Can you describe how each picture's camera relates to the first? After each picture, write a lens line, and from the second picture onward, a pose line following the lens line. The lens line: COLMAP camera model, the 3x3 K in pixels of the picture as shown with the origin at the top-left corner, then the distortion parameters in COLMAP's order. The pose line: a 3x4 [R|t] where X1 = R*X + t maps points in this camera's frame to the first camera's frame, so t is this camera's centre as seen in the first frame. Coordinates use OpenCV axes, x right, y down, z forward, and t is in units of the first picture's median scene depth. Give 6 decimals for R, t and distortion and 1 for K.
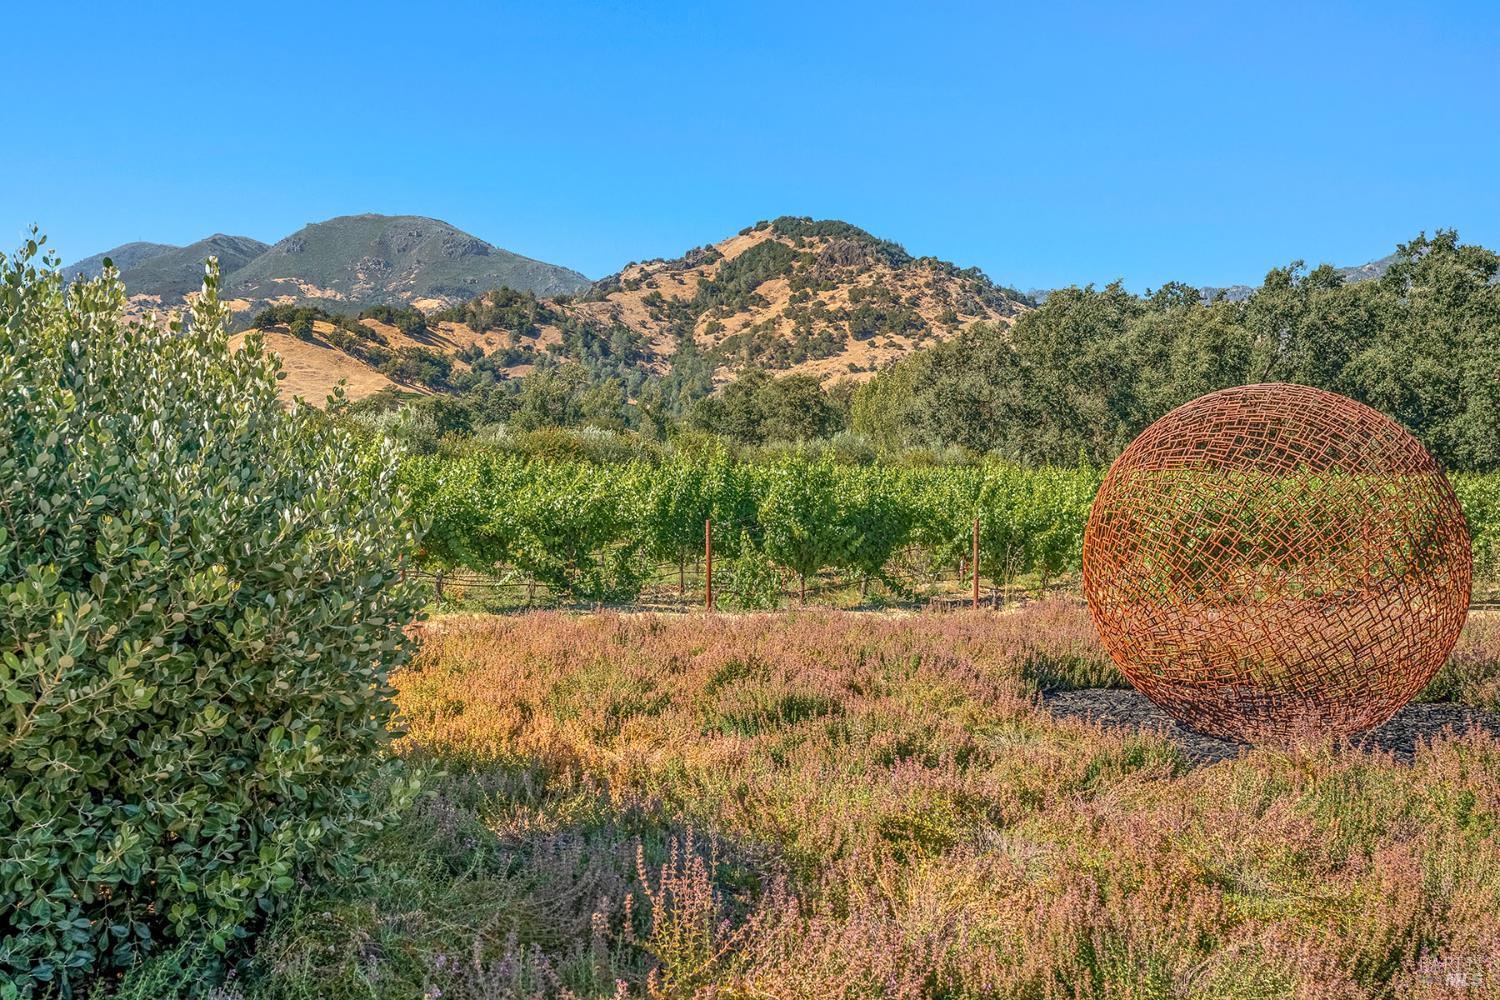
lens RADIAL K [[1385.9, 0, 750.5], [0, 1385.9, 497.3], [0, 0, 1]] dist [-0.002016, 0.000000]
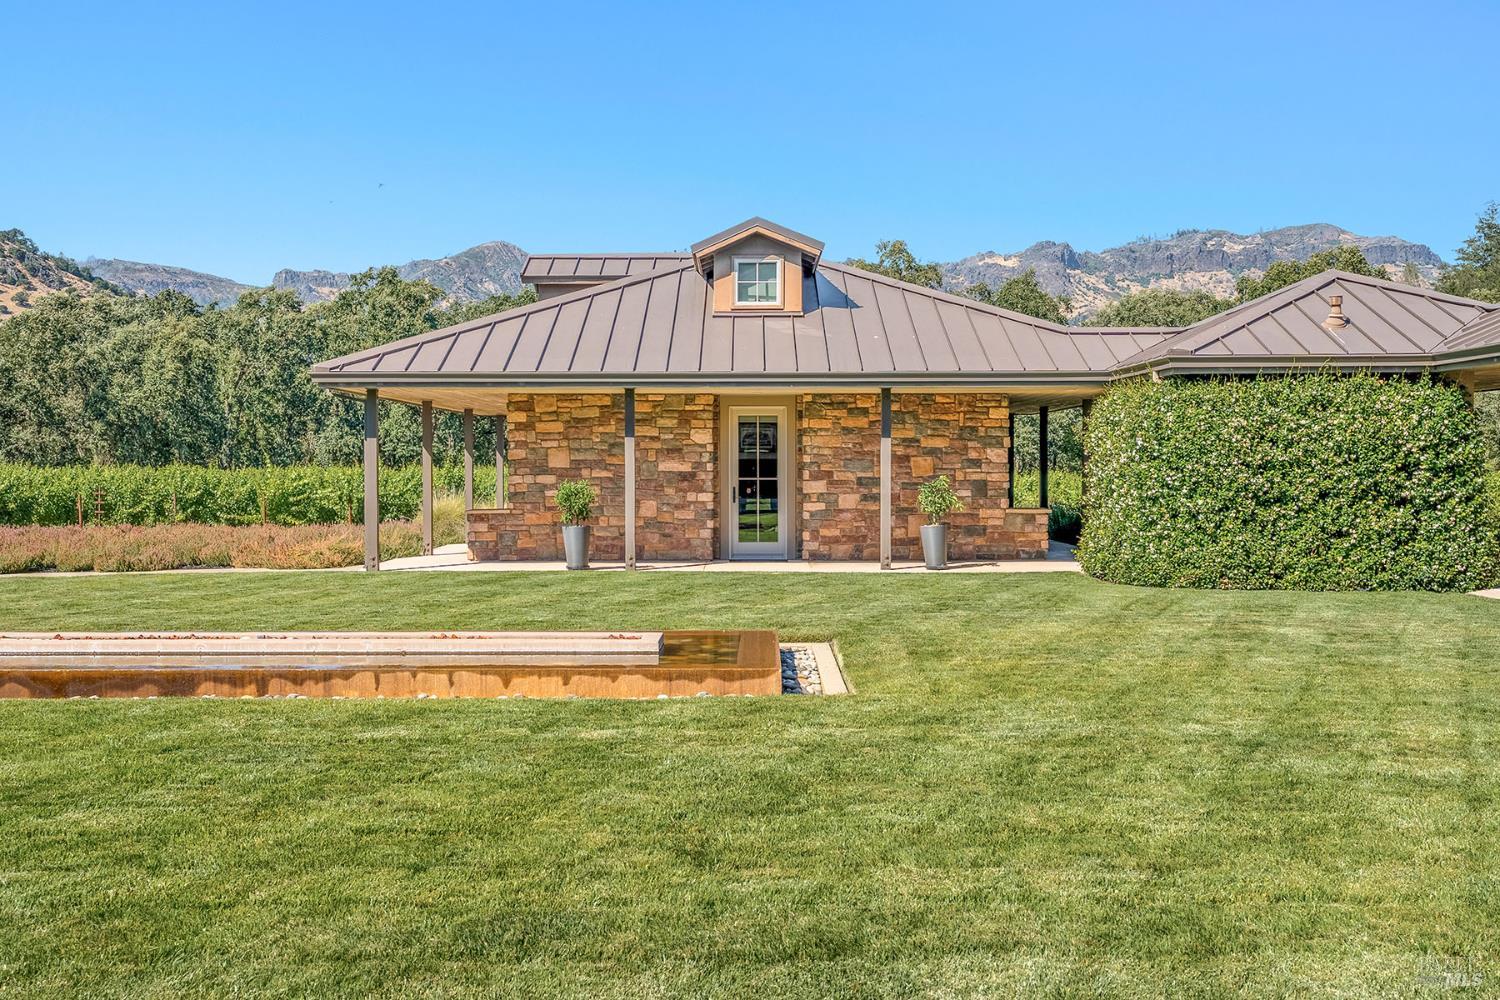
lens RADIAL K [[1512.6, 0, 744.5], [0, 1512.6, 514.1], [0, 0, 1]] dist [0.020192, 0.000000]
pose [[0.827360, -0.022740, 0.561211, 0.008616], [0.014551, 0.999713, 0.019056, 0.004999], [-0.561483, -0.007600, 0.827453, -0.296086]]
